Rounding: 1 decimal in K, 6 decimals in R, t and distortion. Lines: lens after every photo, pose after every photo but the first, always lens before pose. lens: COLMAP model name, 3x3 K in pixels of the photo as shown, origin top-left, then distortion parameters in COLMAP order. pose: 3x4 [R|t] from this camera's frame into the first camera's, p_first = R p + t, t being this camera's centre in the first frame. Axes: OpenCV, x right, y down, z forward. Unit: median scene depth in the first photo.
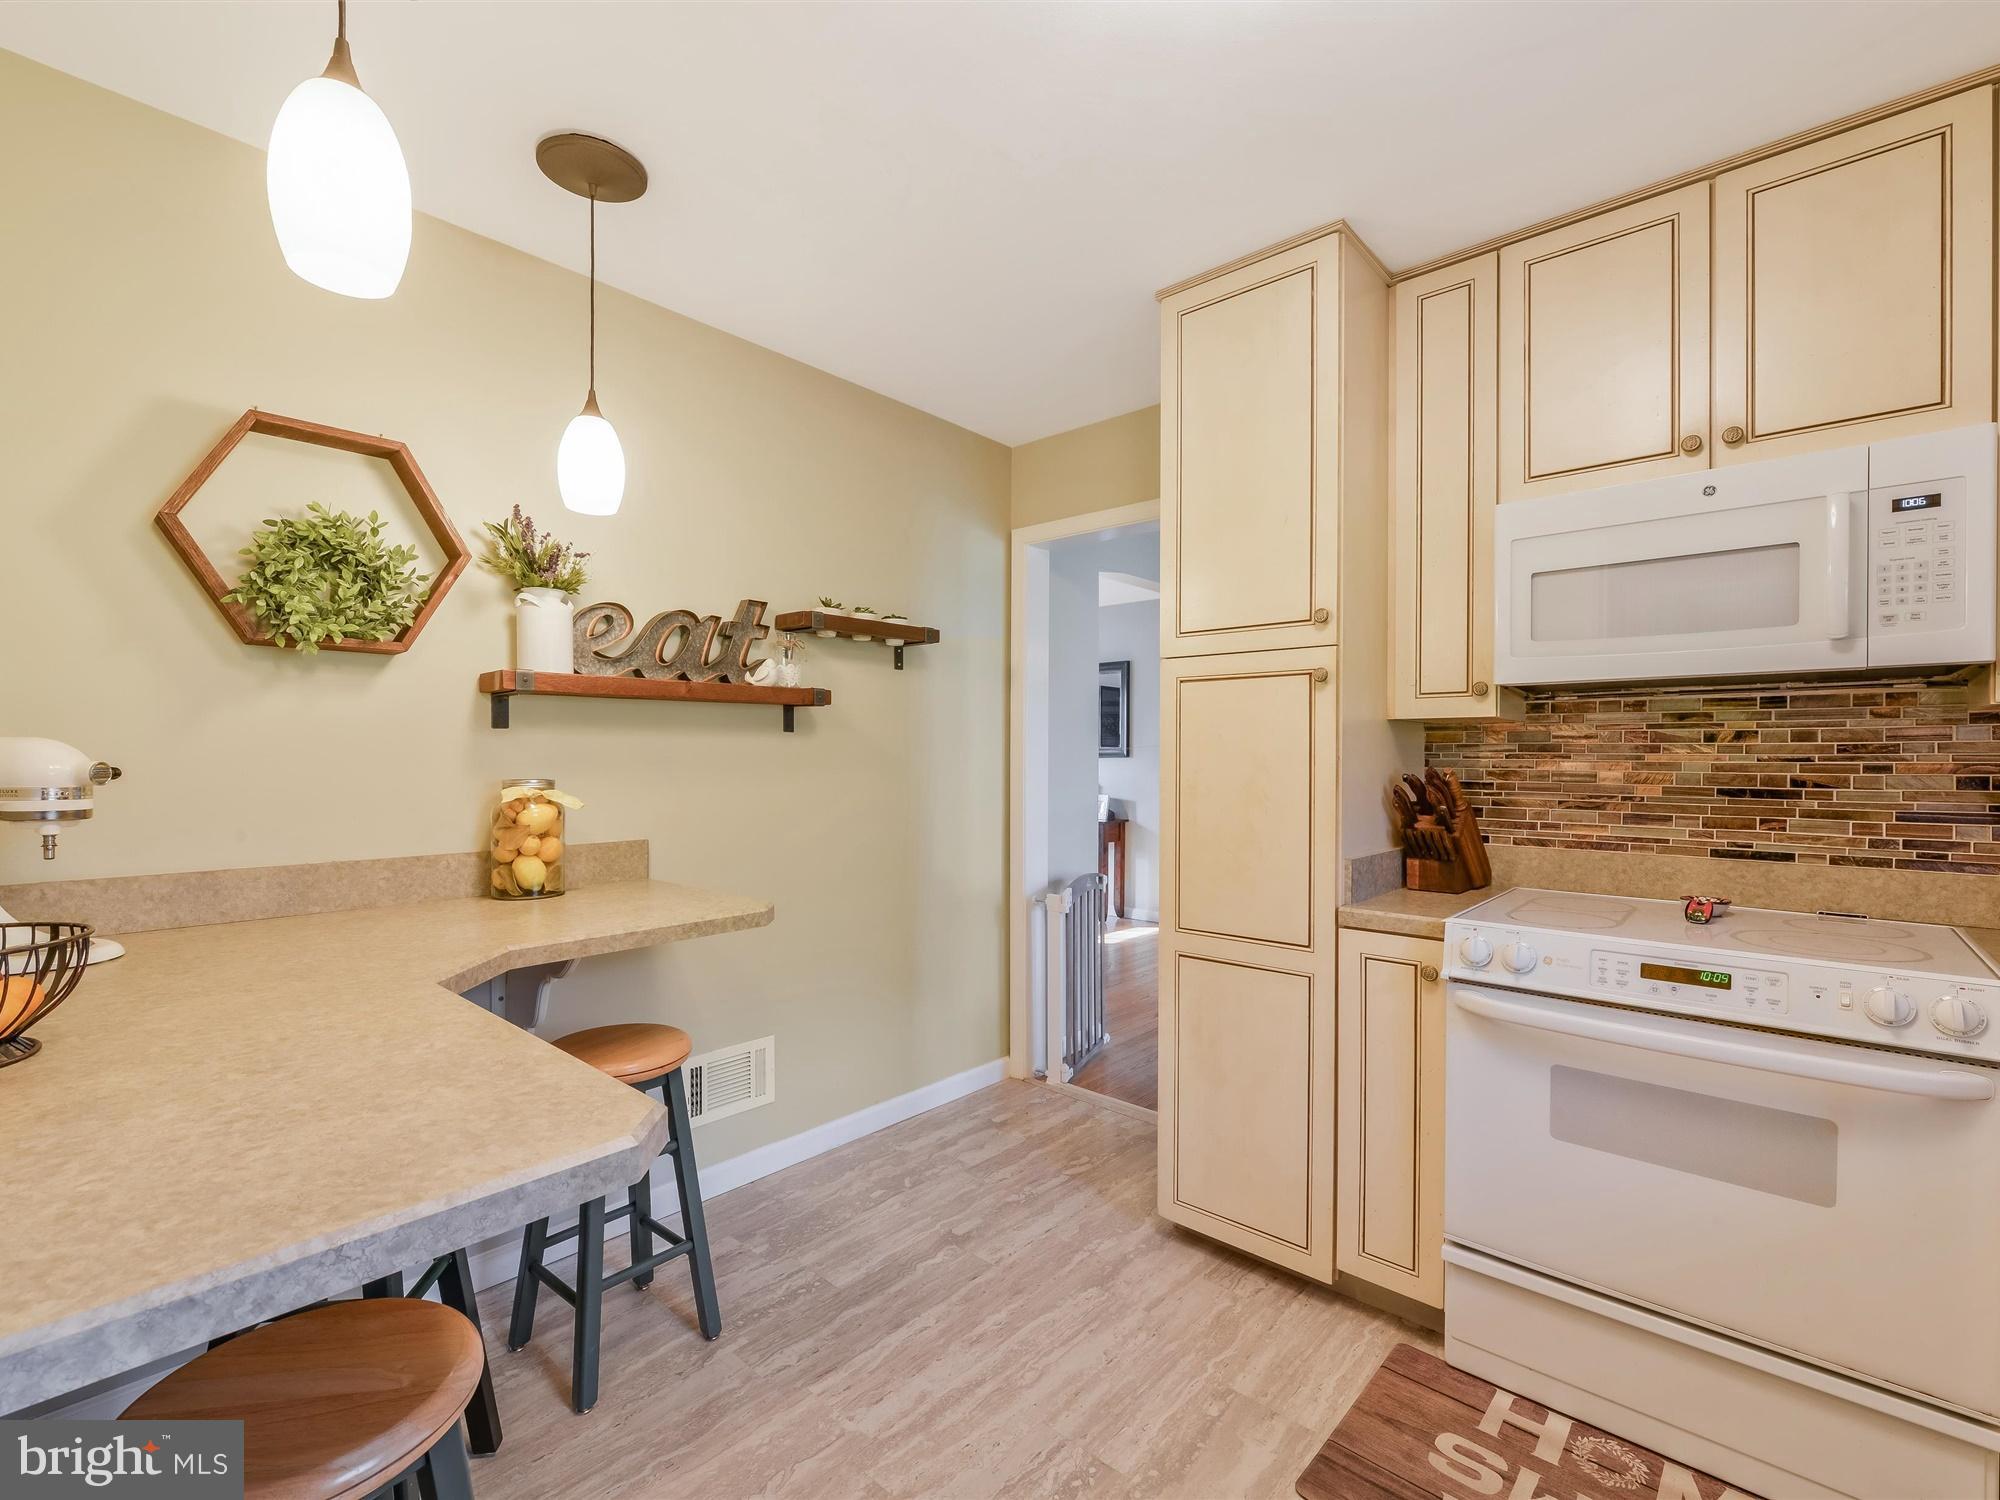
lens RADIAL K [[884.9, 0, 1003.8], [0, 884.9, 763.7], [0, 0, 1]] dist [-0.004518, -0.001110]
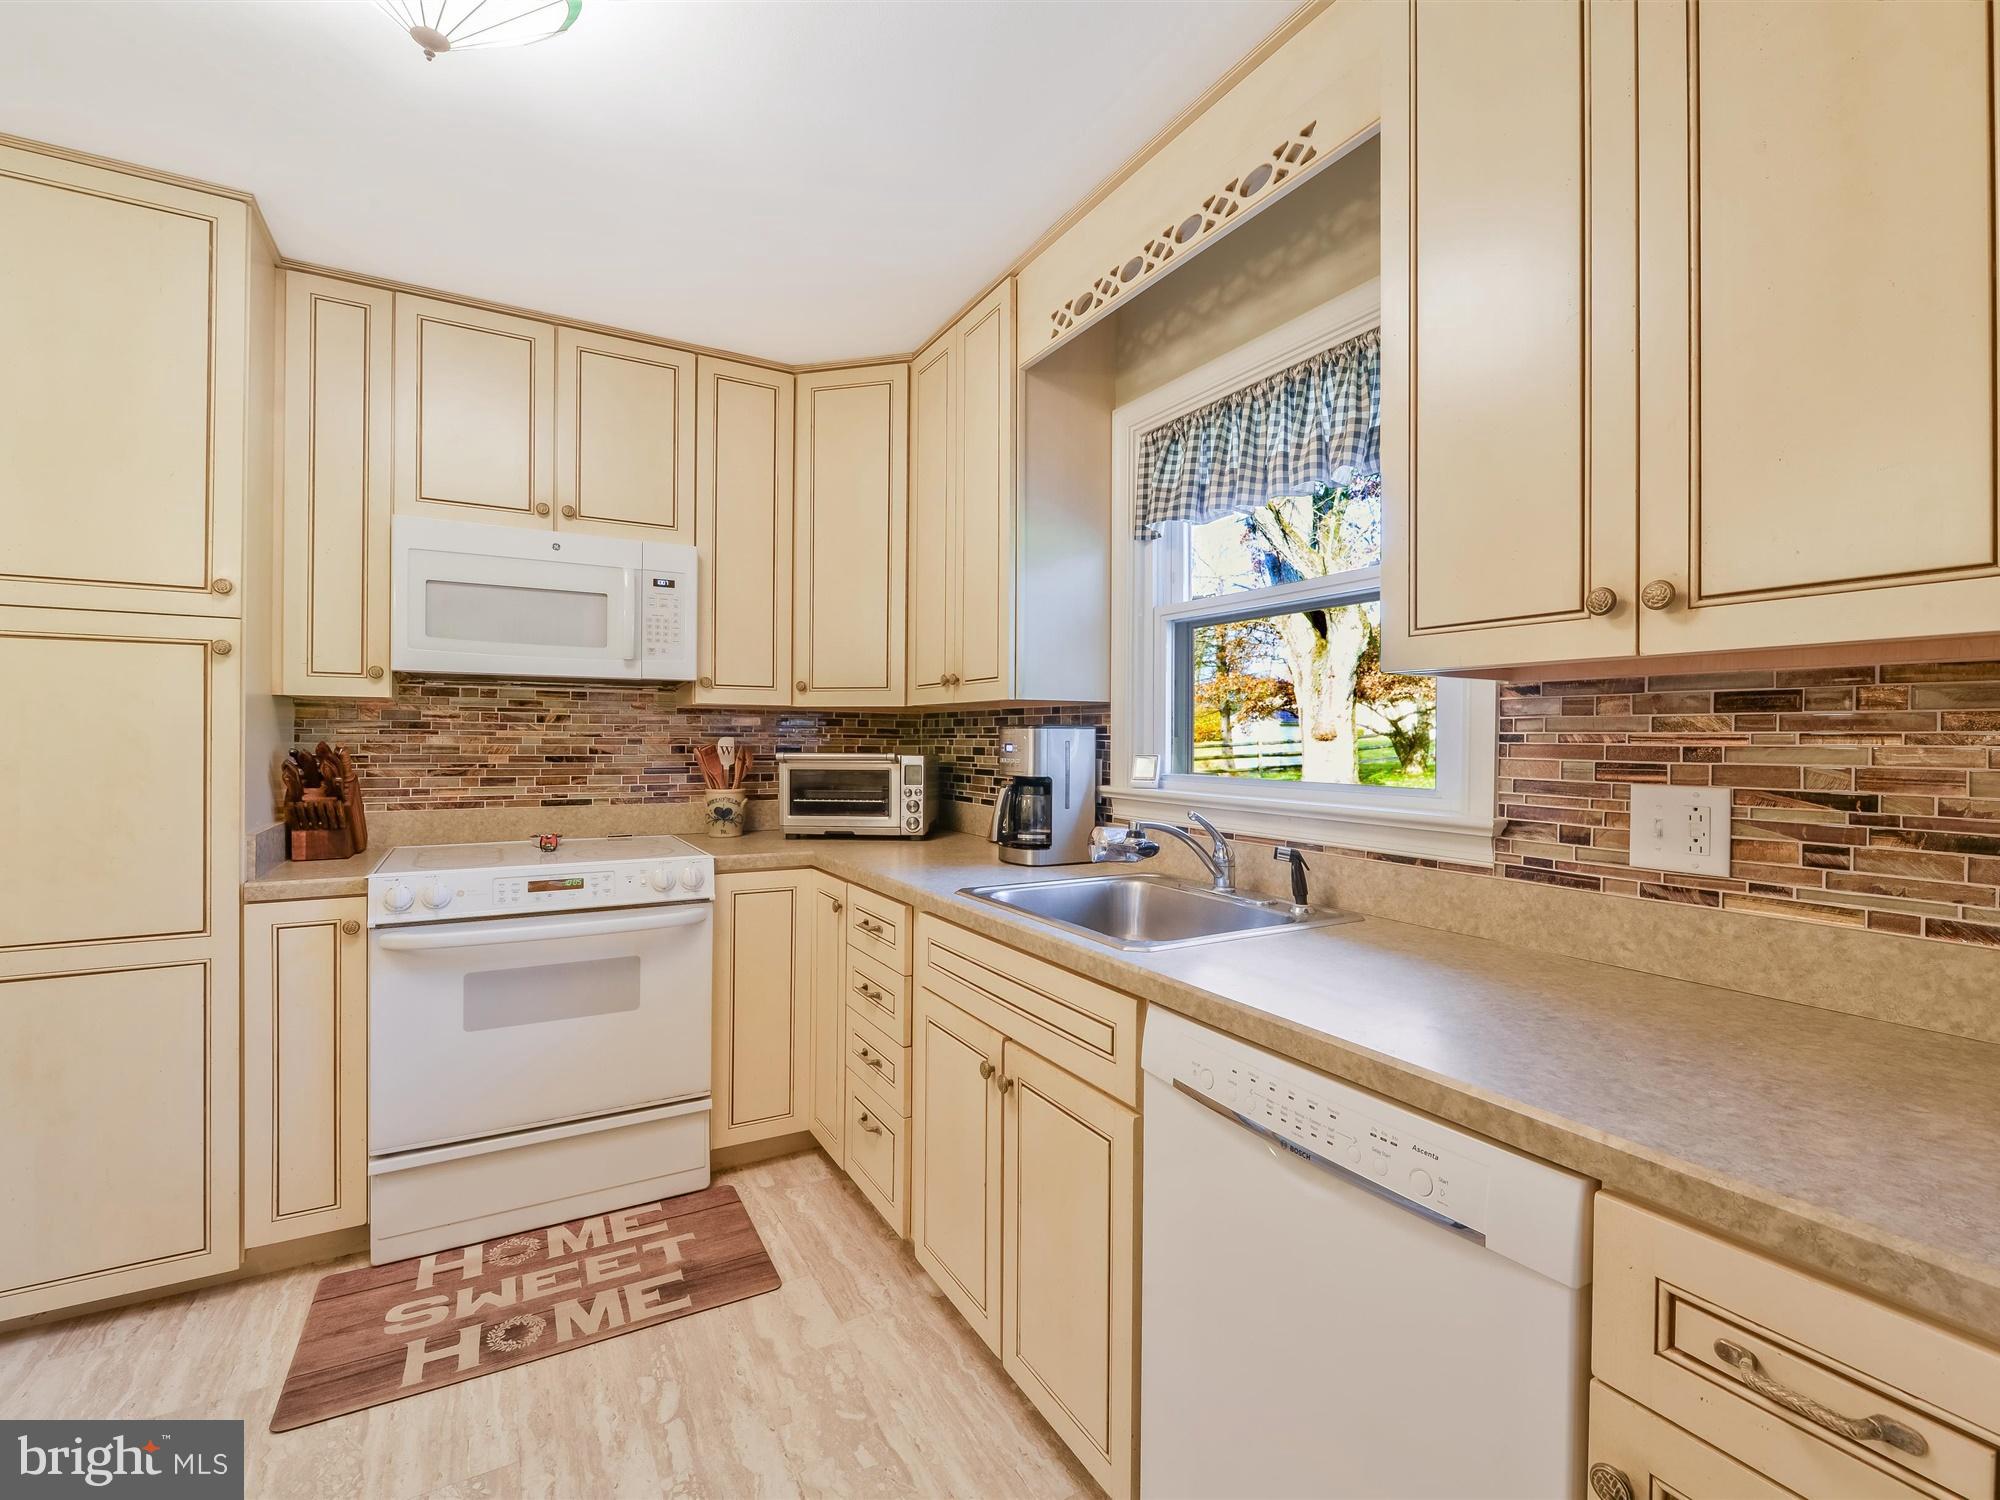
lens RADIAL K [[899.2, 0, 1002.3], [0, 899.2, 738.4], [0, 0, 1]] dist [-0.001850, -0.000519]
pose [[0.311184, -0.001312, 0.950349, -0.315072], [0.002201, 0.999997, 0.000660, 0.000774], [-0.950347, 0.001886, 0.311186, -0.121098]]
